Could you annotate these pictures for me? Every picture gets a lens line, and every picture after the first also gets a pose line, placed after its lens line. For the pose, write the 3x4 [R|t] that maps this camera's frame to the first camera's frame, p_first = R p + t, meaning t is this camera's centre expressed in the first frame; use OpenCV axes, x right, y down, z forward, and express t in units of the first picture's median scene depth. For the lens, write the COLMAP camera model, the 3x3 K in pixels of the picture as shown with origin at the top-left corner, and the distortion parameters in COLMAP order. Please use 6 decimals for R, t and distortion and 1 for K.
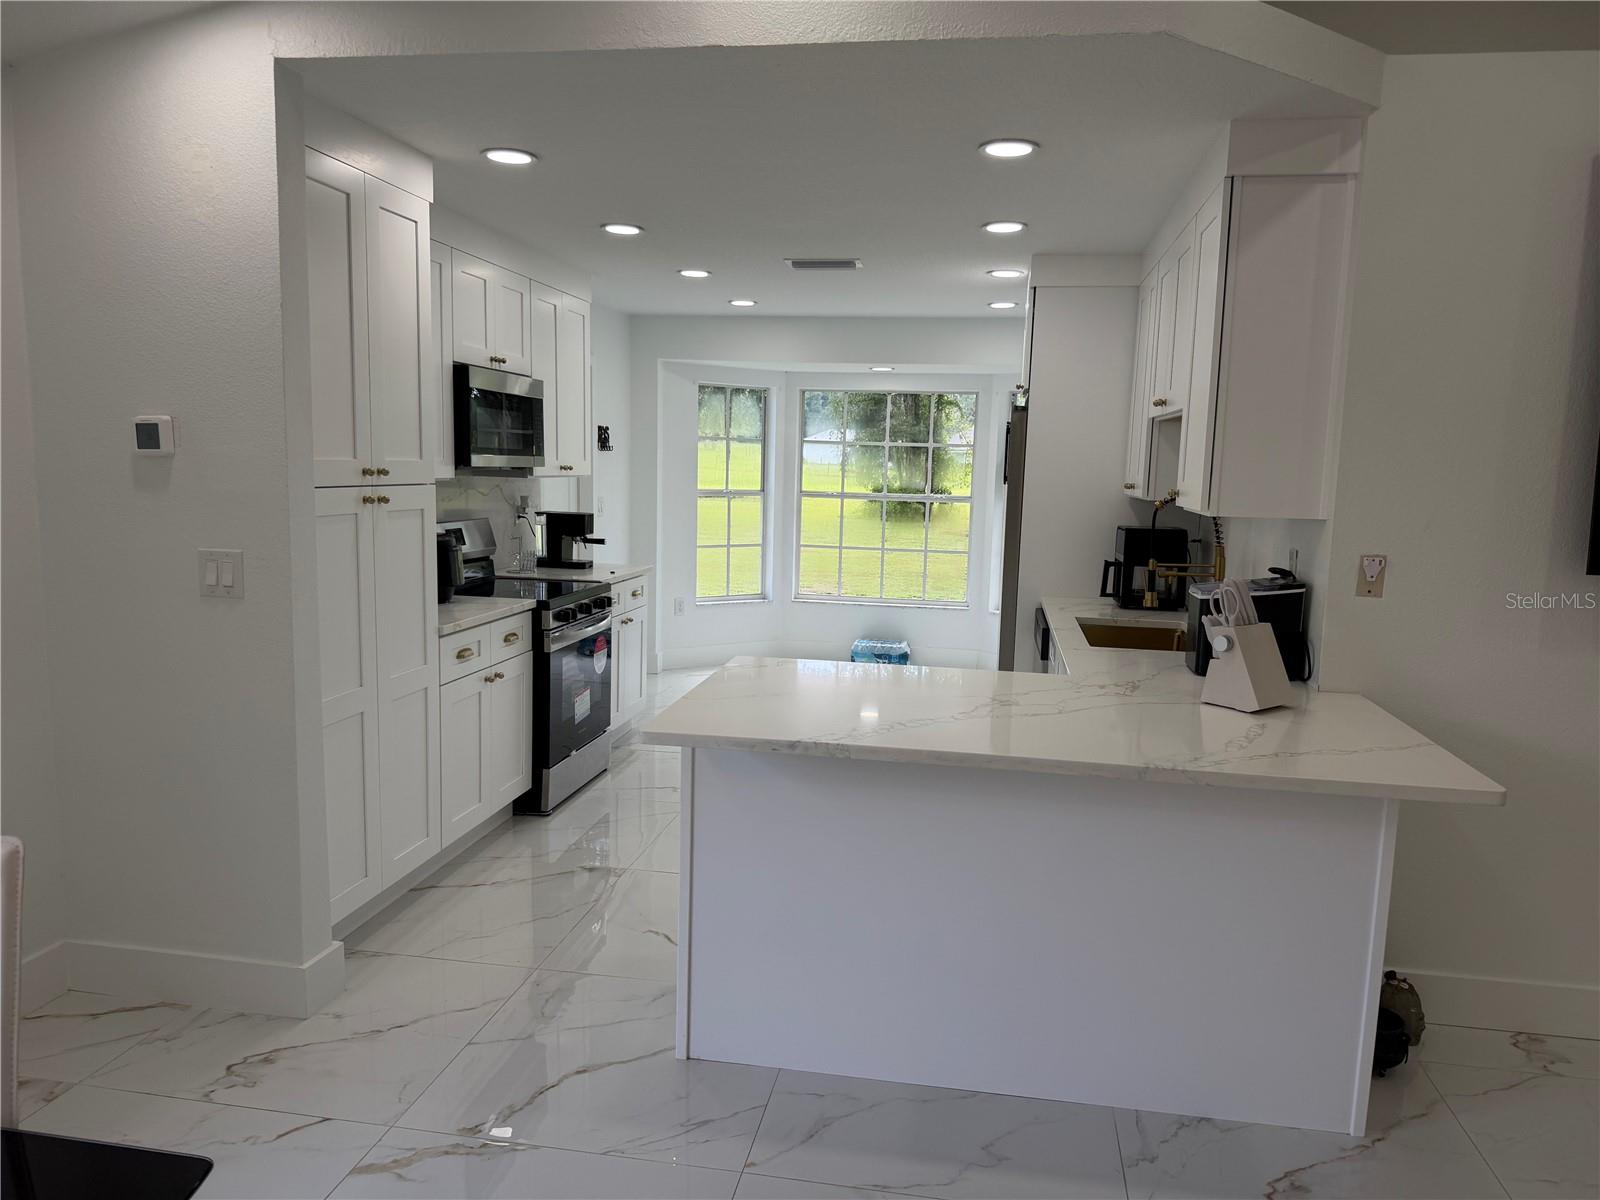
lens RADIAL K [[1131.6, 0, 799.7], [0, 1131.6, 615.1], [0, 0, 1]] dist [0.020526, -0.028988]
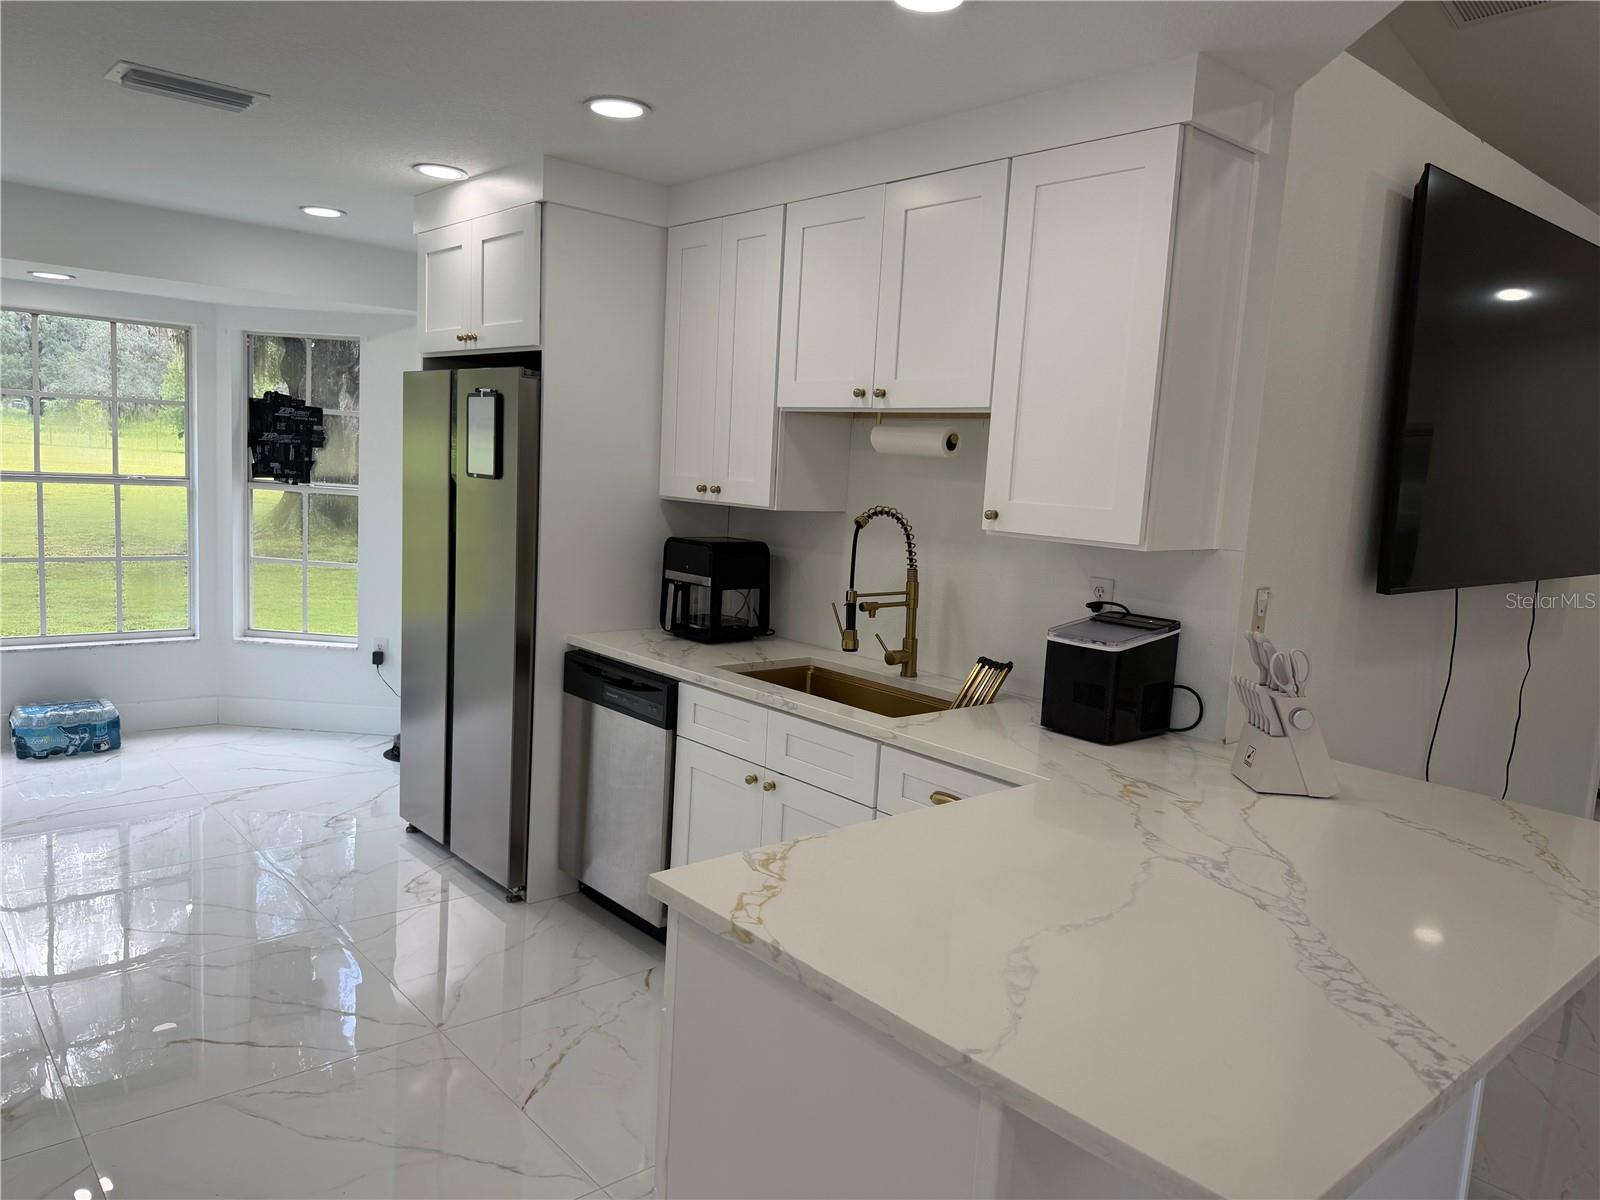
lens RADIAL K [[1131.6, 0, 797.5], [0, 1131.6, 583.9], [0, 0, 1]] dist [0.020526, -0.028988]
pose [[0.624025, -0.073163, 0.777972, -0.172091], [0.065920, 0.996987, 0.040884, -0.046239], [-0.778619, 0.025771, 0.626967, 0.289506]]
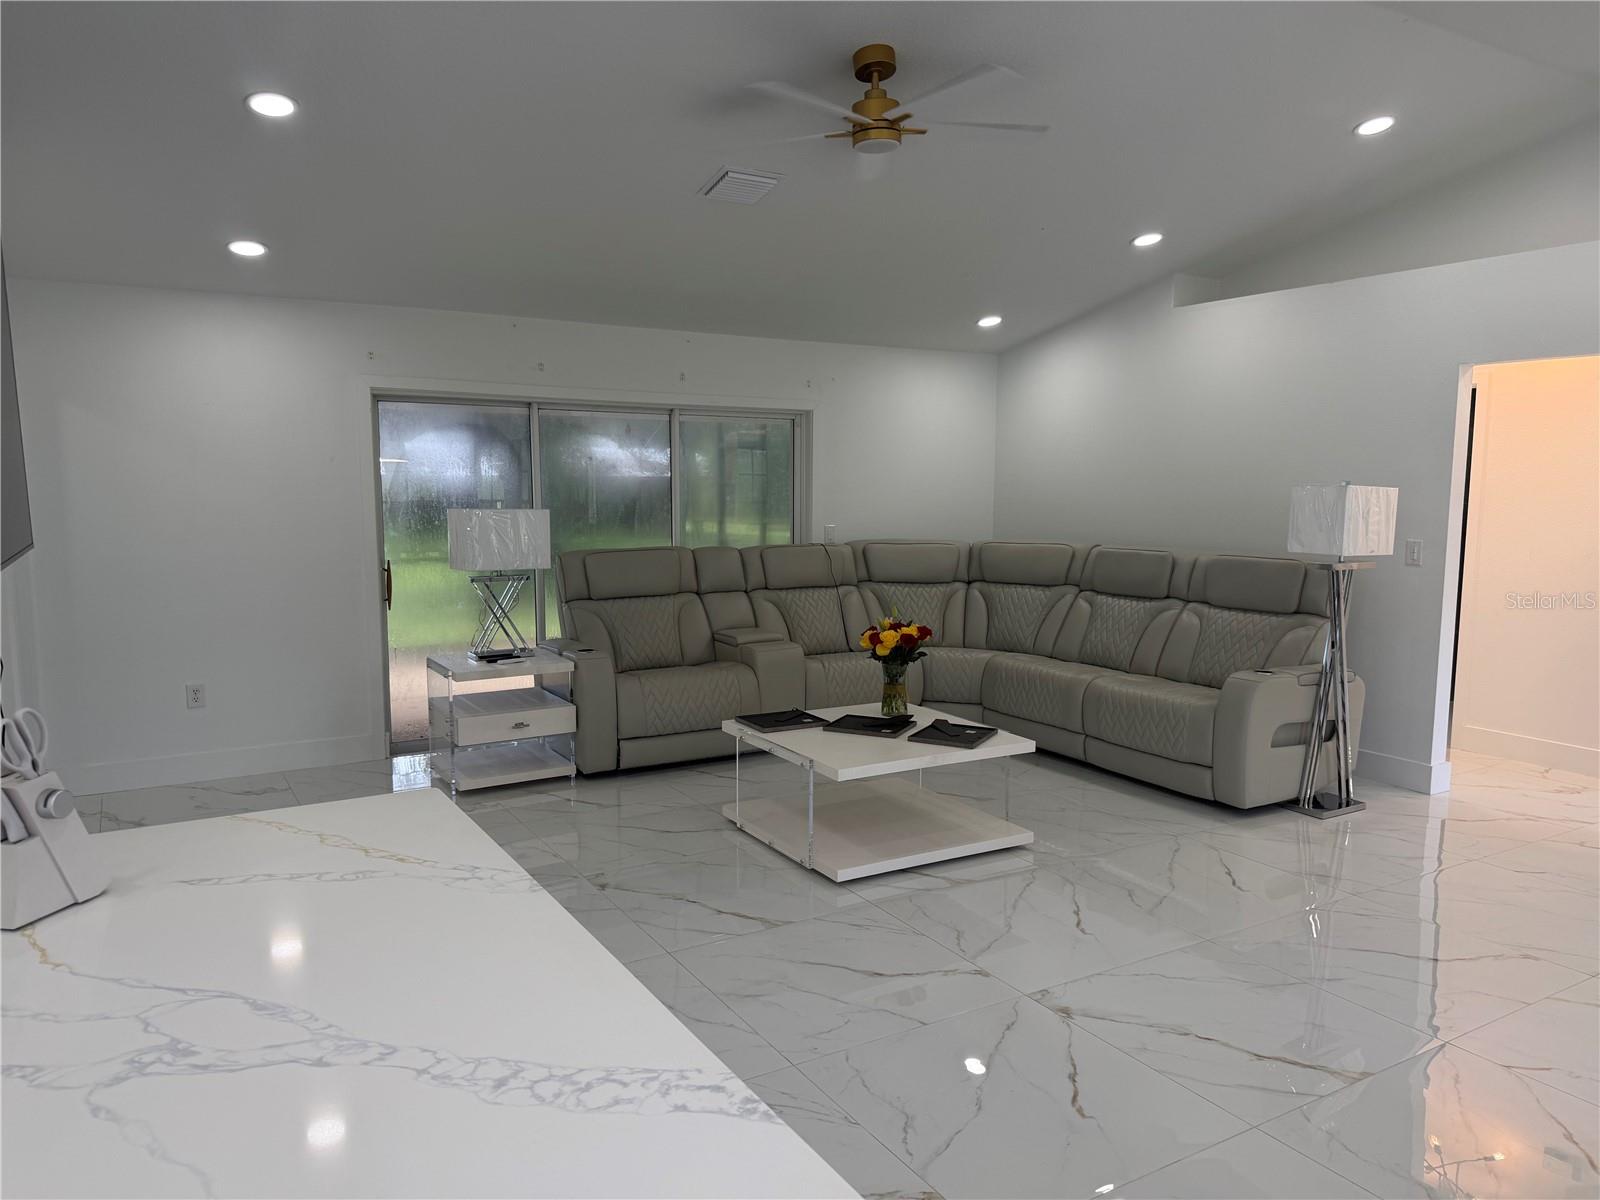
lens RADIAL K [[1131.6, 0, 798.6], [0, 1131.6, 603.8], [0, 0, 1]] dist [0.020526, -0.028988]
pose [[-0.657432, -0.108708, 0.745631, -0.103376], [0.087586, 0.971806, 0.218909, -0.059957], [-0.748407, 0.209225, -0.629375, 0.395917]]
